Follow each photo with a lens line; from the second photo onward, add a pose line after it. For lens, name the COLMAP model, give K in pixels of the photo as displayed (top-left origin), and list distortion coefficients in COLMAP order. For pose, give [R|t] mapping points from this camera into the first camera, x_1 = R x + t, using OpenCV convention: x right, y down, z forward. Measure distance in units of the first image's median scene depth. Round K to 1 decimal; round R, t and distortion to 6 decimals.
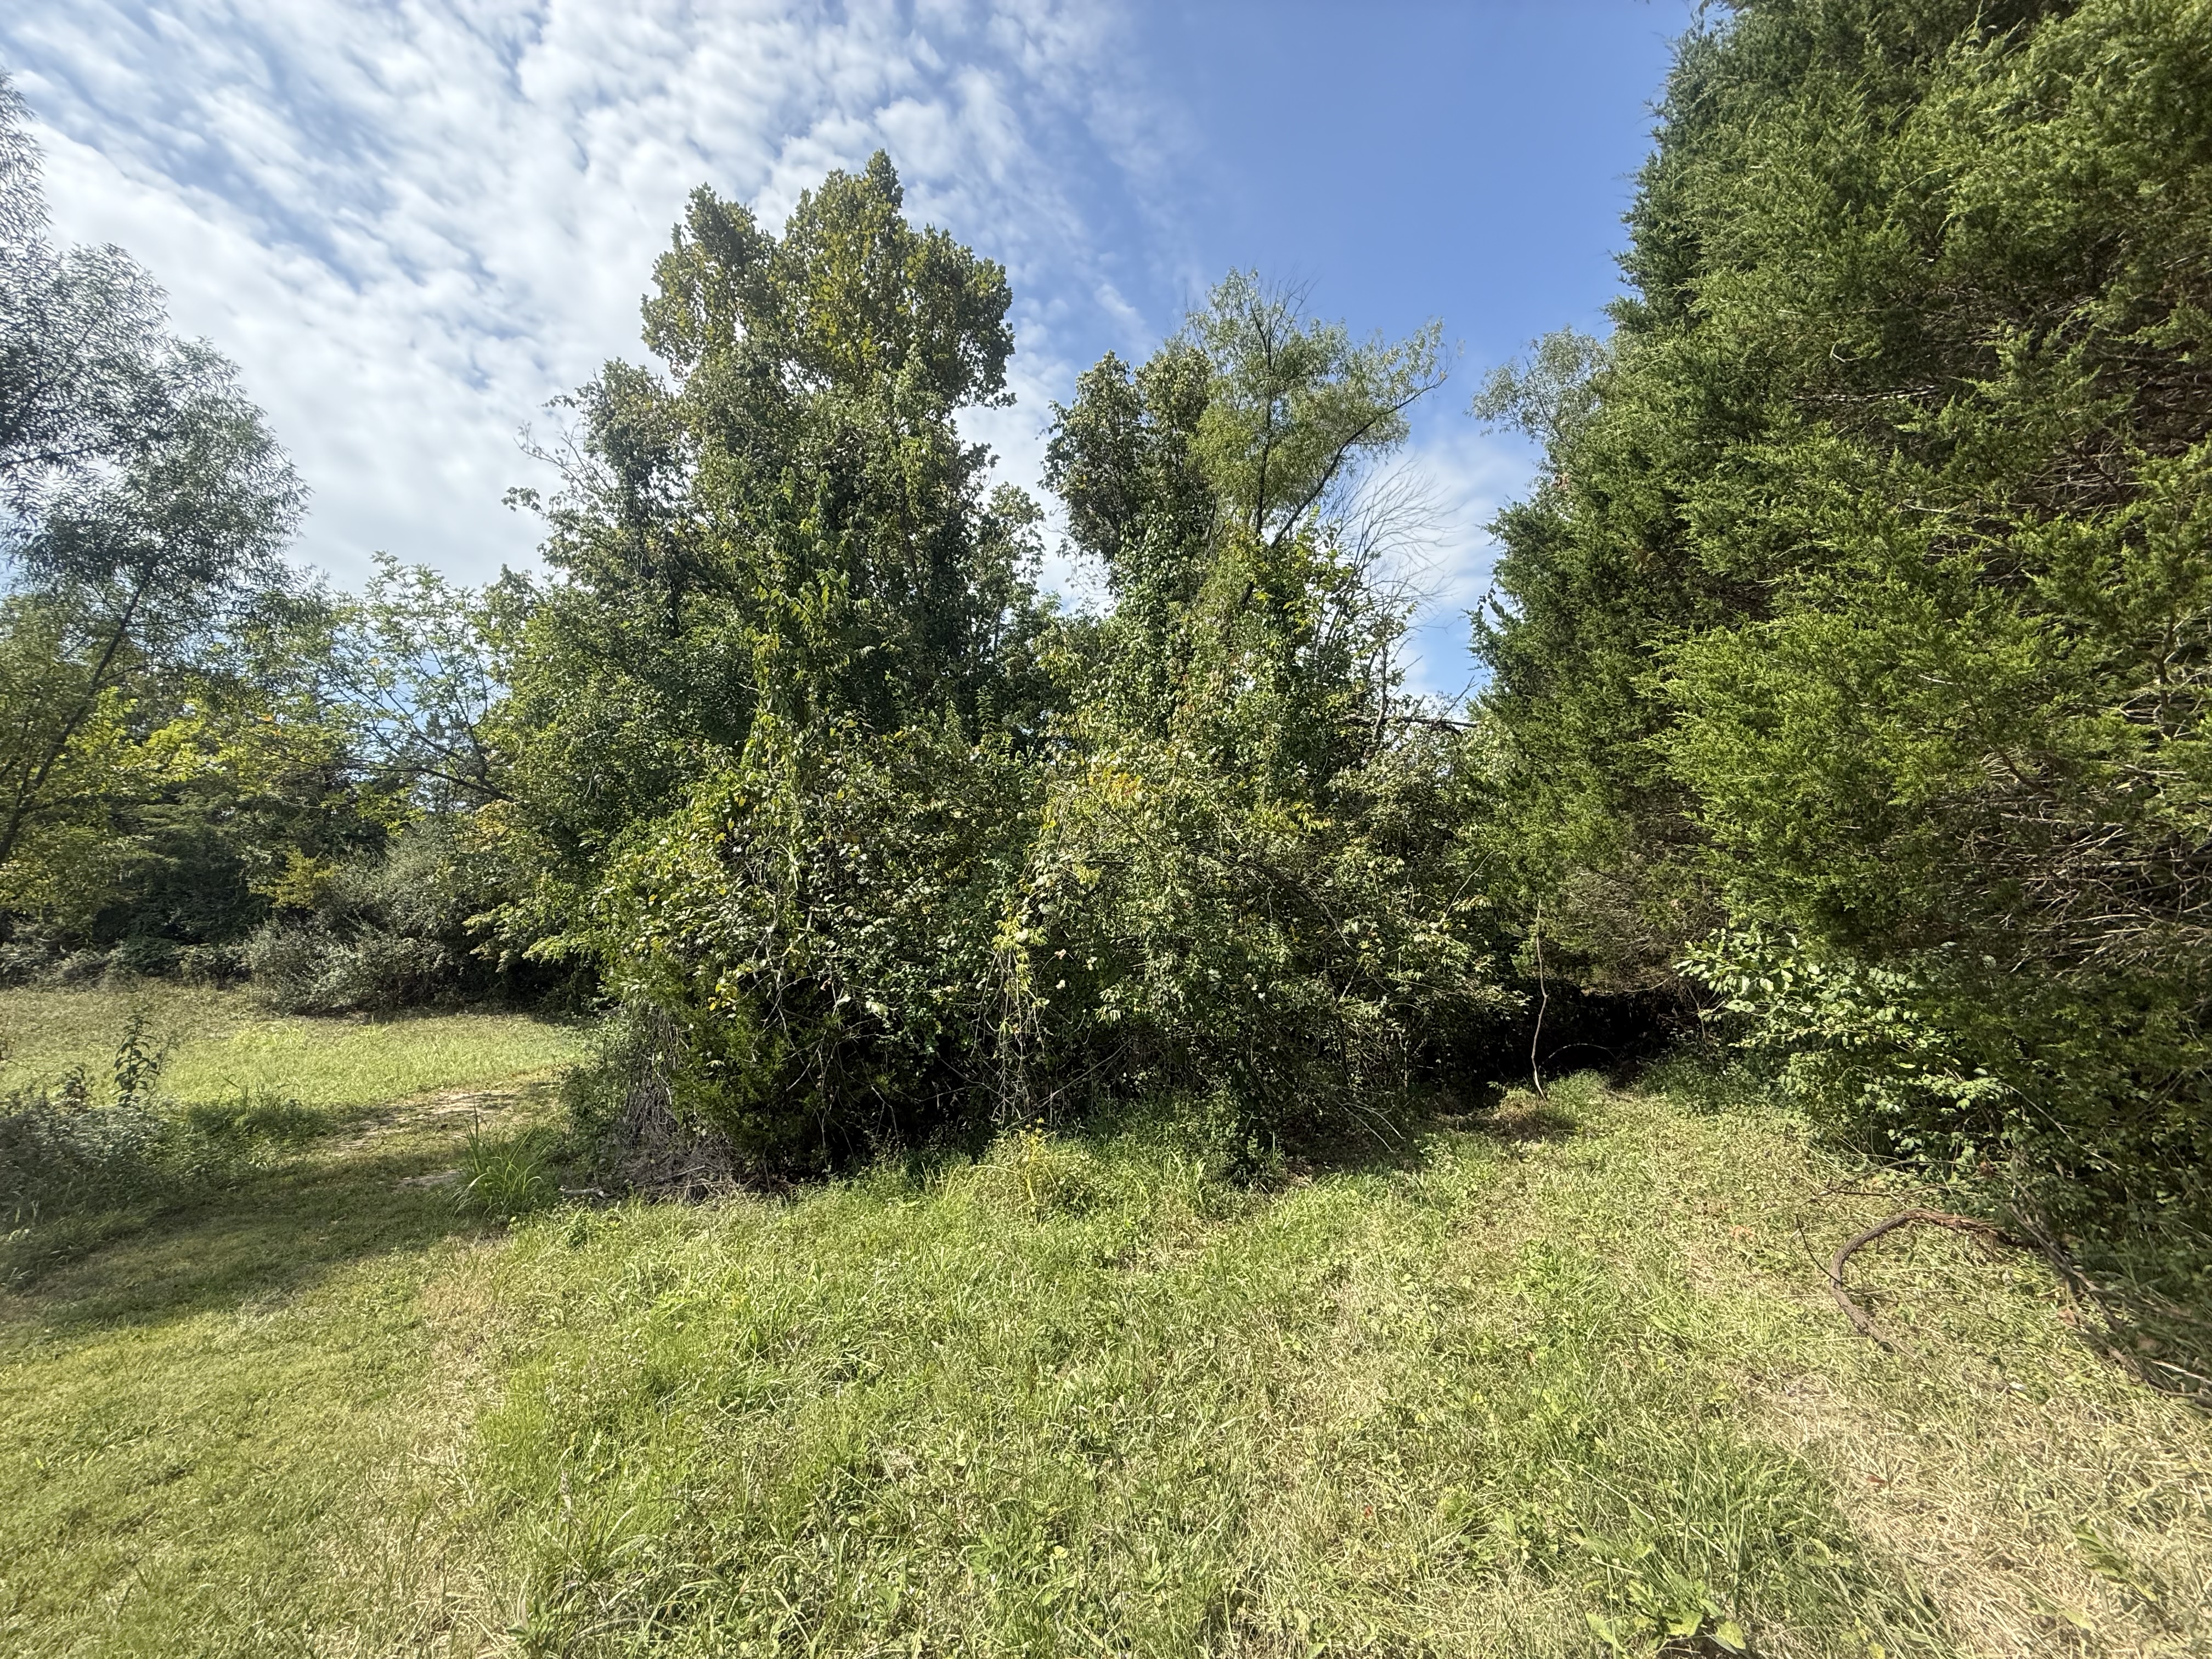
lens RADIAL K [[888.2, 0, 1103.9], [0, 888.2, 813.0], [0, 0, 1]] dist [0.002196, 0.000202]
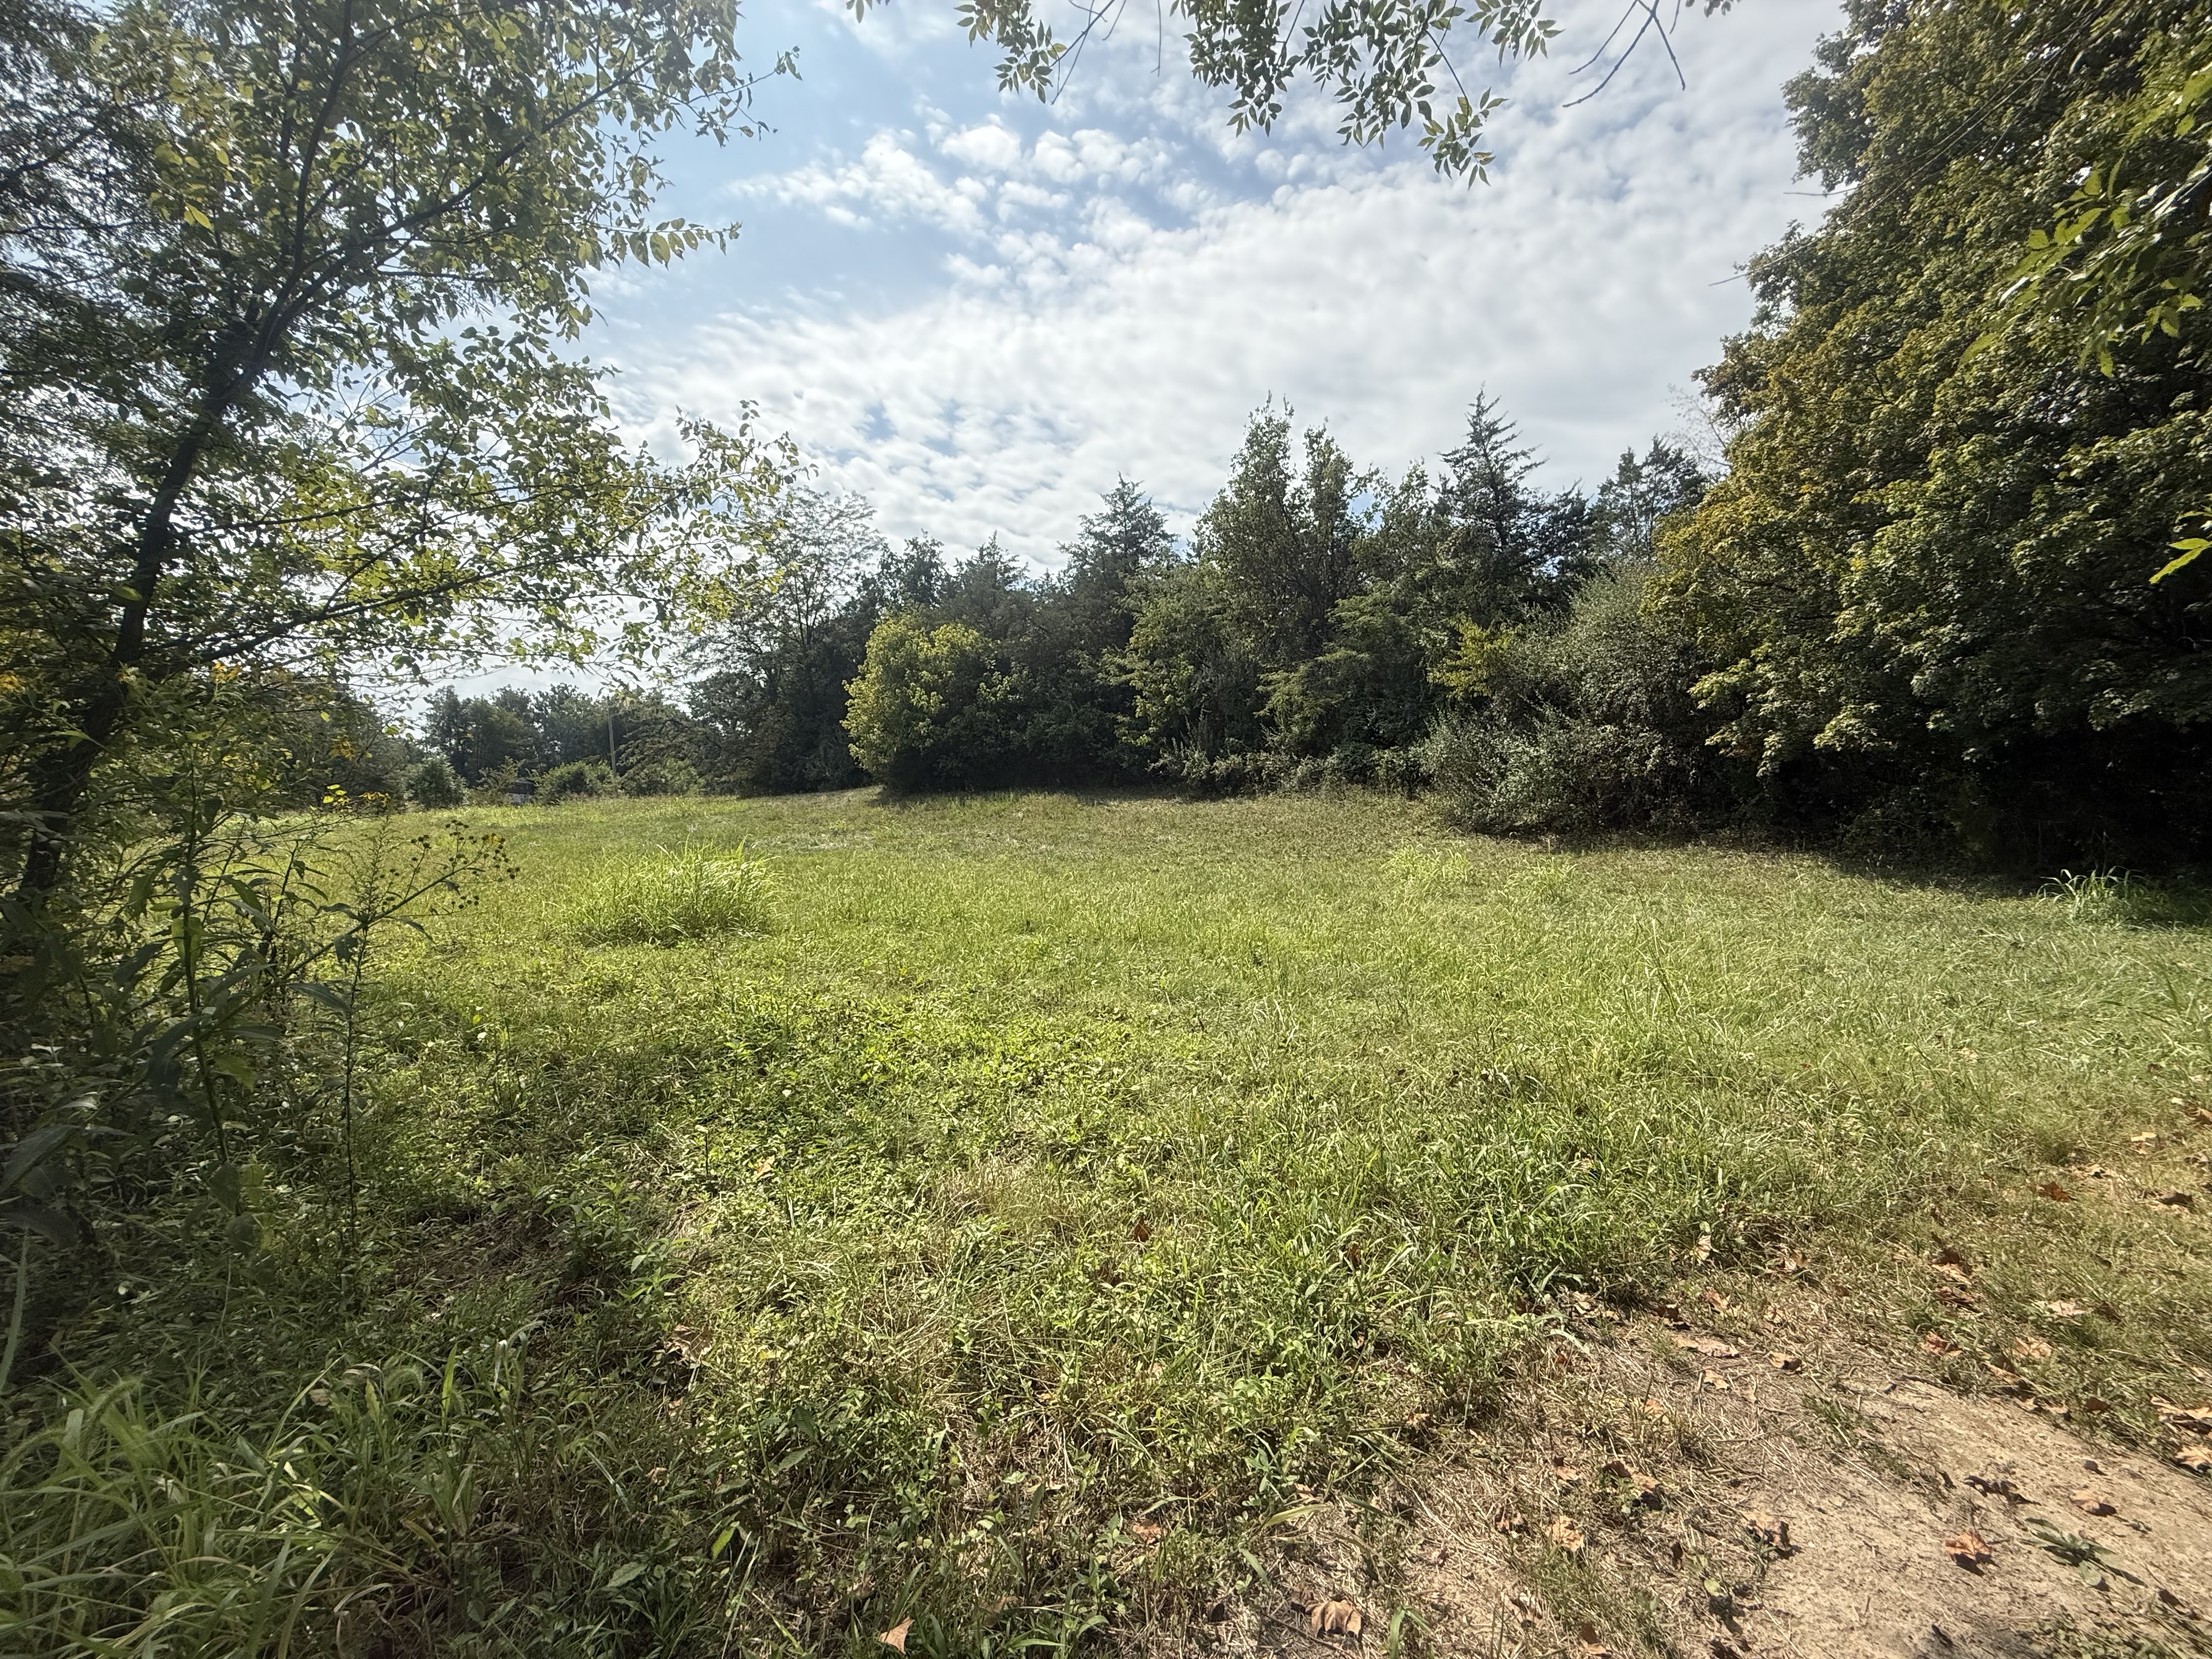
lens RADIAL K [[873.5, 0, 1104.3], [0, 873.5, 848.5], [0, 0, 1]] dist [-0.000001, 0.000200]
pose [[0.368528, 0.067862, -0.927137, -0.327534], [0.140464, 0.981816, 0.127697, 0.097464], [0.918944, -0.177289, 0.352294, 0.432055]]
